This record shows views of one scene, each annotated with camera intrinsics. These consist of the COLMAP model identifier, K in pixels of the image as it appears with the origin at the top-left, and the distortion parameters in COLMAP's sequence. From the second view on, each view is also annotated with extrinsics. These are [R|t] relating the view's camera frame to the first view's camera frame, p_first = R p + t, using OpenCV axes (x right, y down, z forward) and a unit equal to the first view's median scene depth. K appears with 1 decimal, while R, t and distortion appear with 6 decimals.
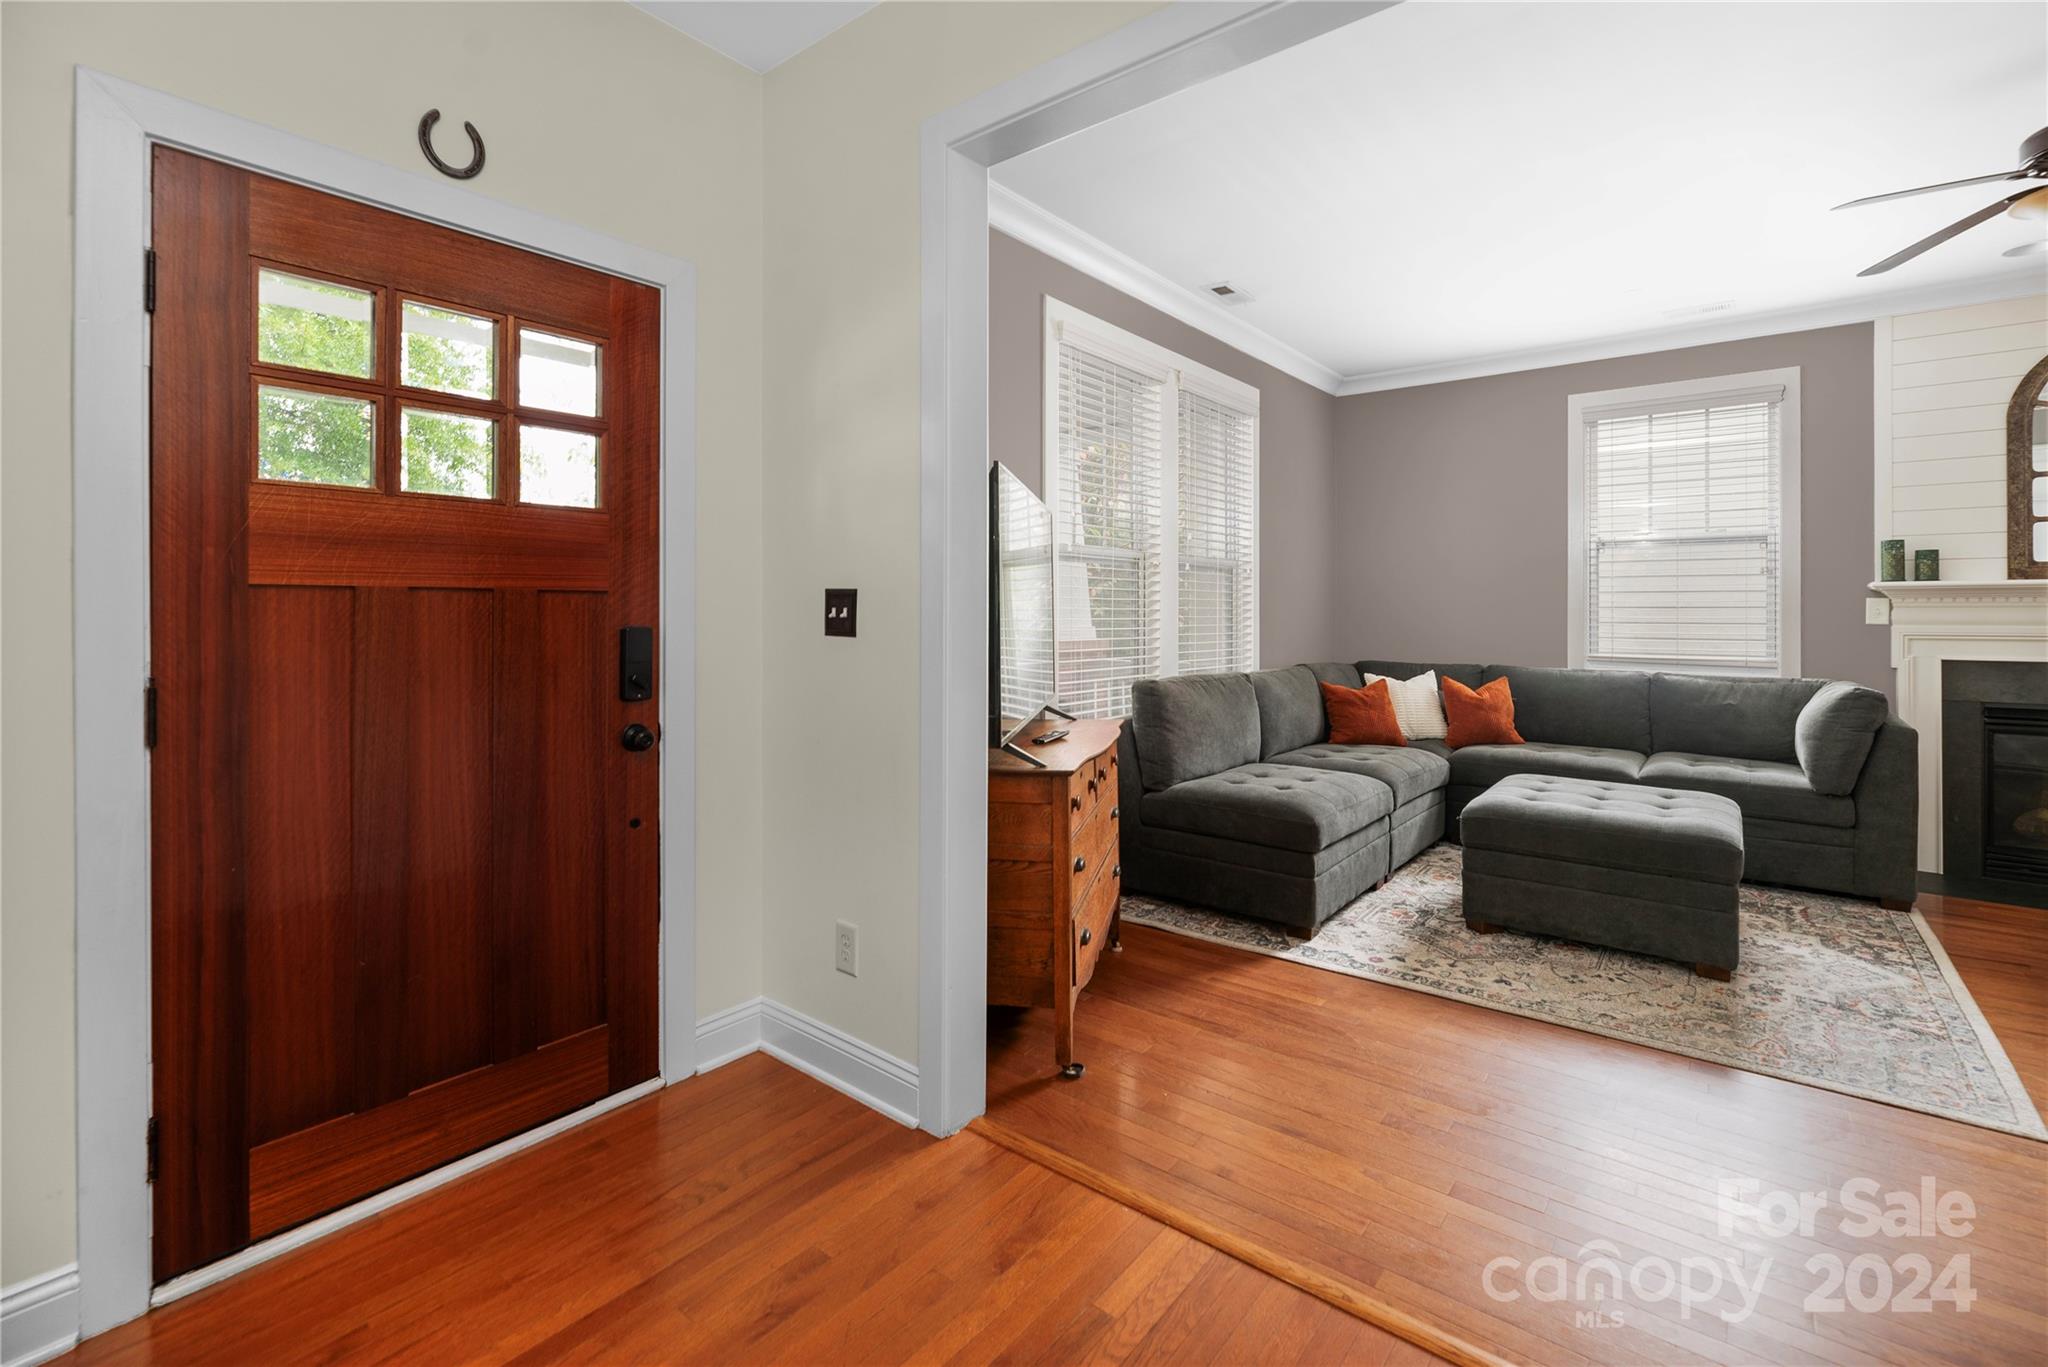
lens RADIAL K [[894.0, 0, 1085.7], [0, 894.0, 610.7], [0, 0, 1]] dist [-0.001840, -0.000359]
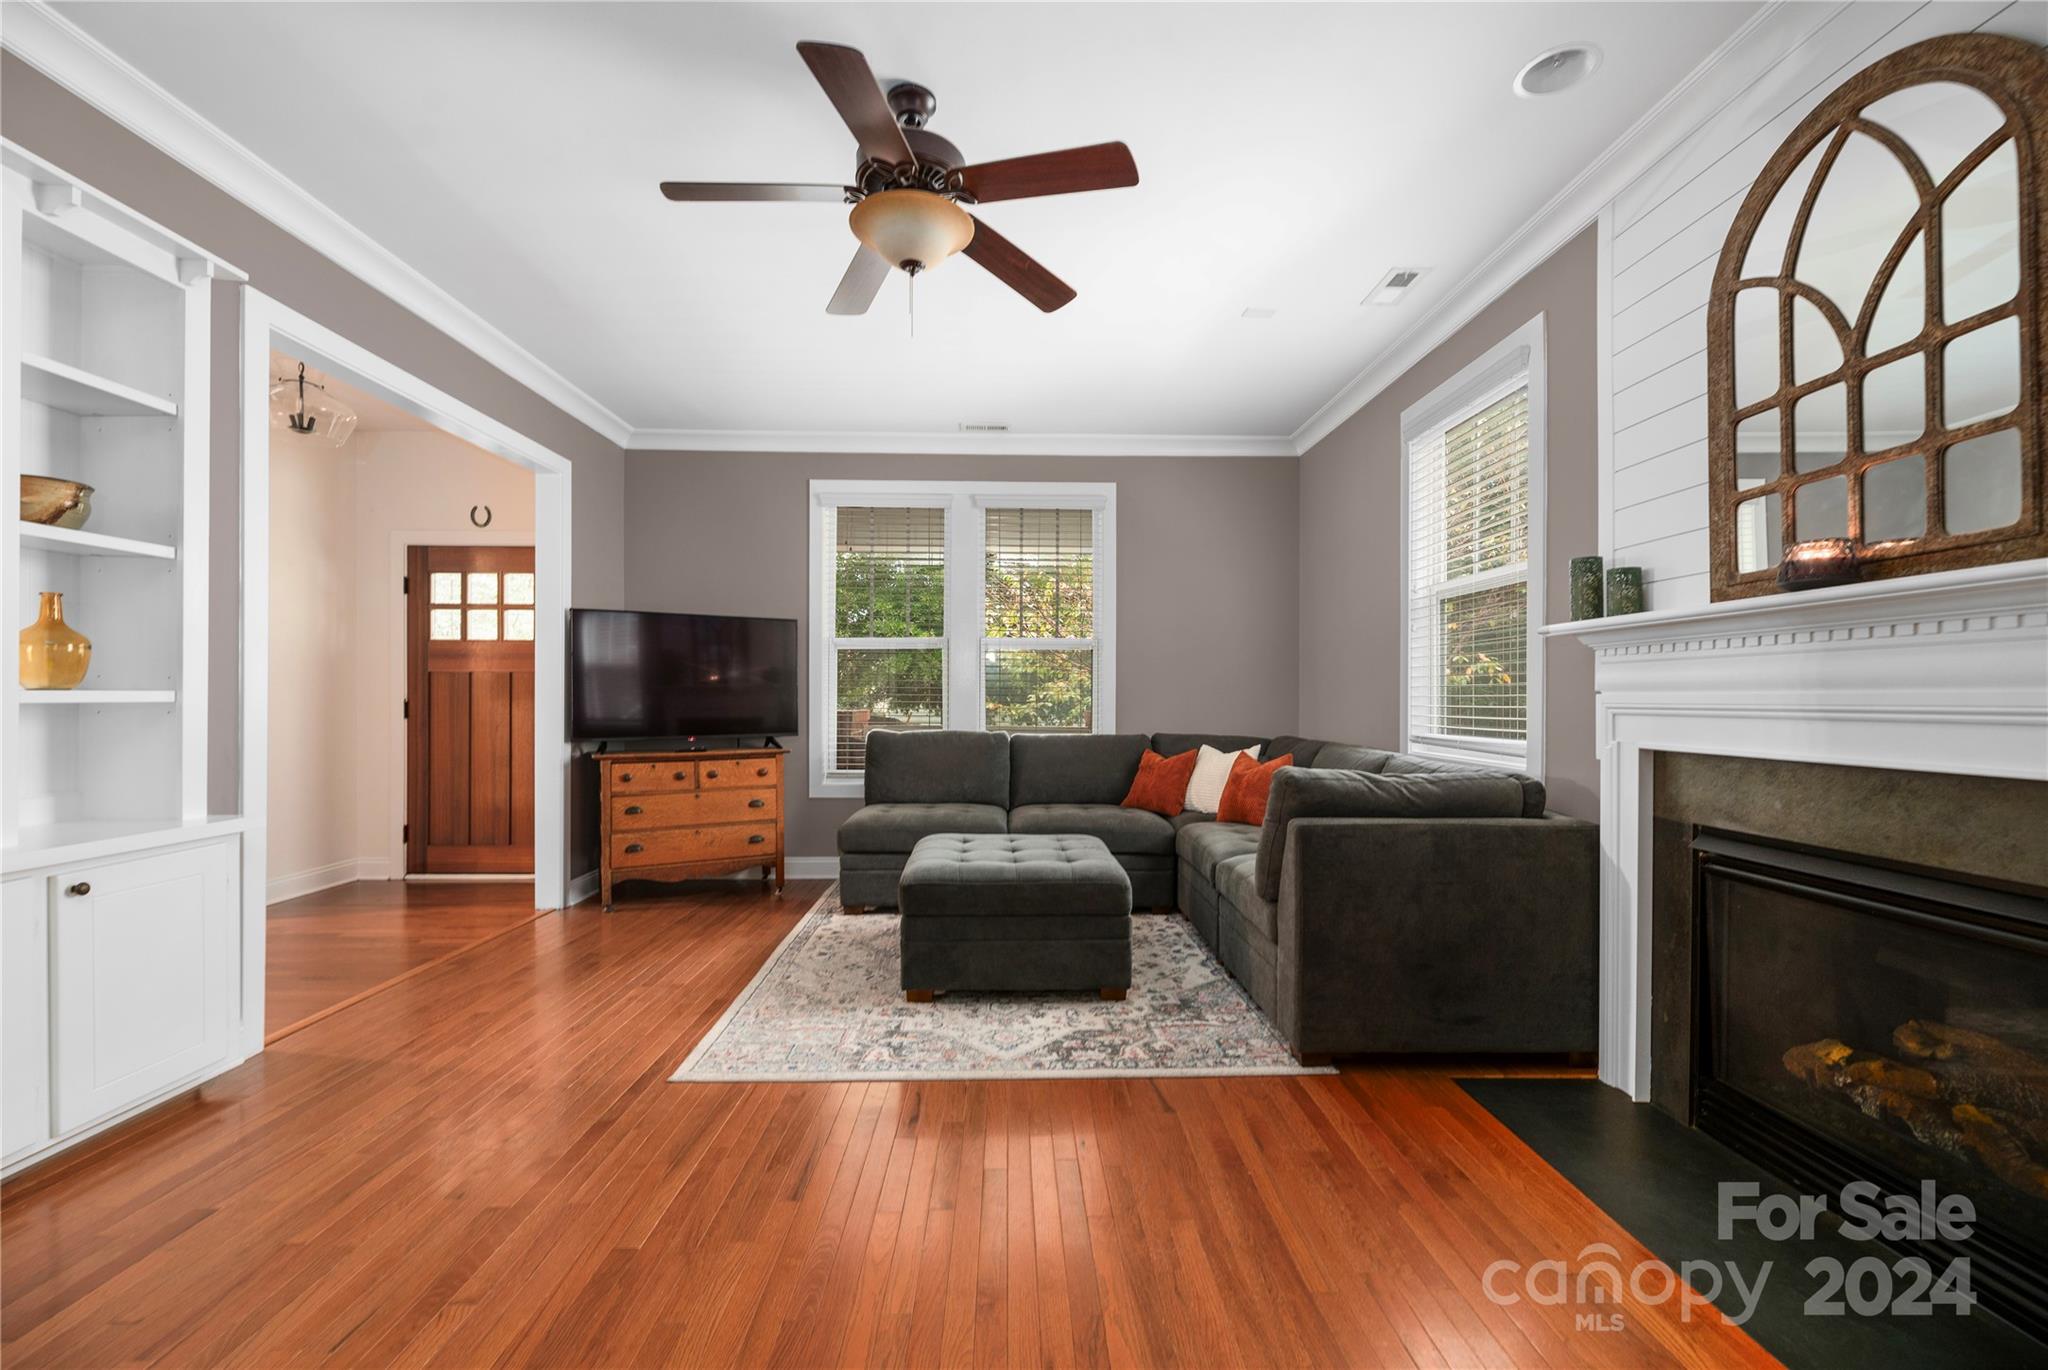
lens RADIAL K [[847.3, 0, 1032.1], [0, 847.3, 697.6], [0, 0, 1]] dist [-0.000179, -0.000084]
pose [[0.623627, 0.002915, -0.781717, 1.177448], [-0.005112, 0.999987, -0.000349, 0.023088], [0.781706, 0.004214, 0.623633, 0.324500]]
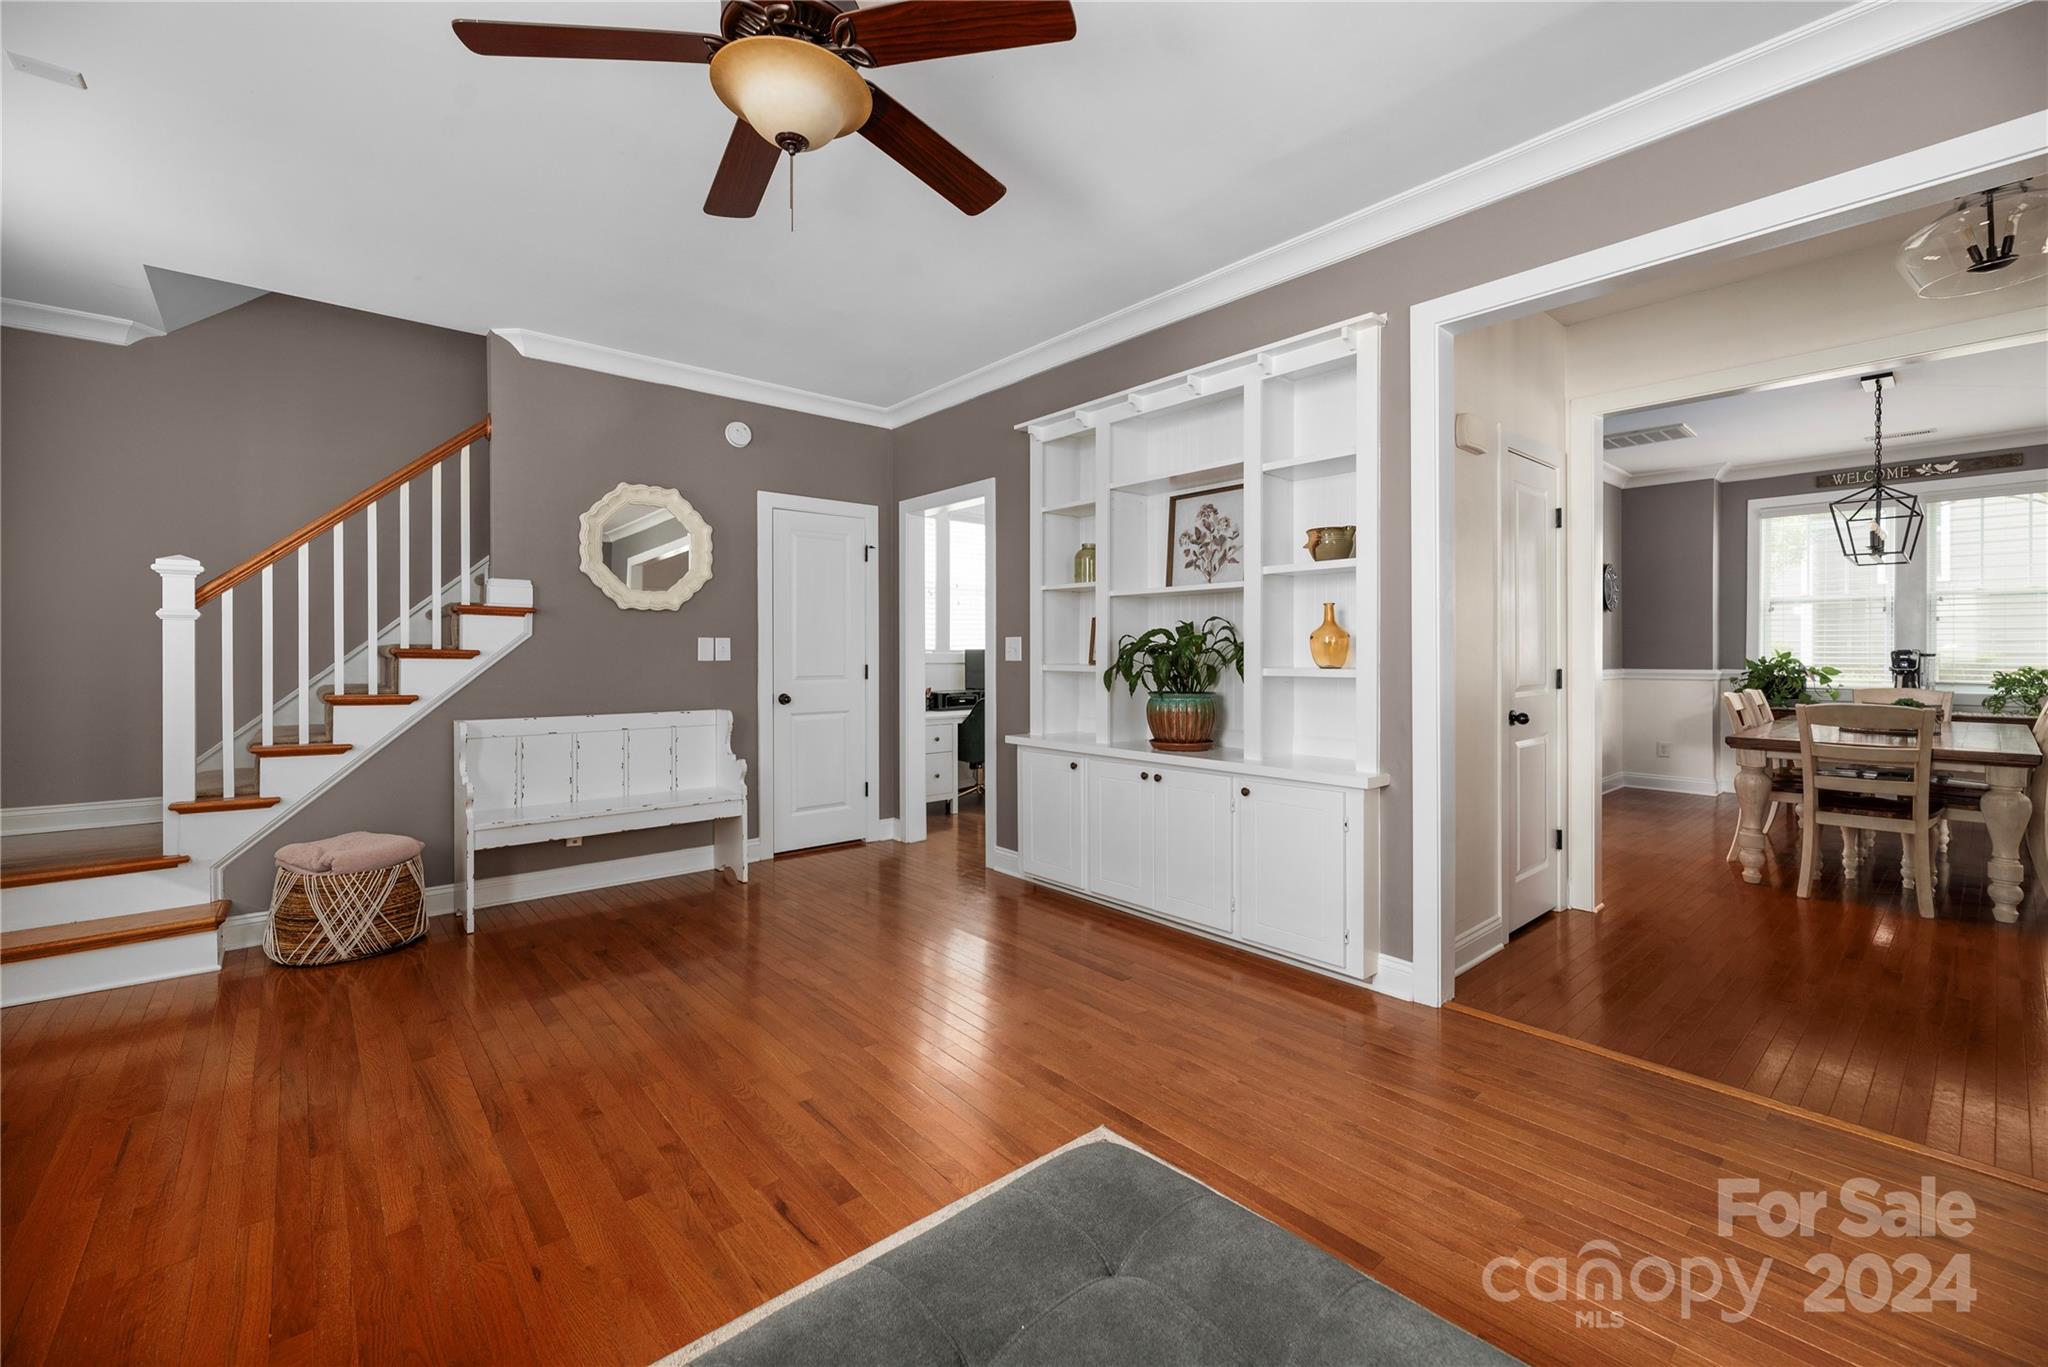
lens RADIAL K [[847.3, 0, 1029.3], [0, 847.3, 655.4], [0, 0, 1]] dist [-0.000179, -0.000084]
pose [[-0.977753, -0.000230, 0.209758, 0.476446], [0.000456, 0.999995, 0.003219, 0.006402], [-0.209757, 0.003242, -0.977748, 1.018364]]
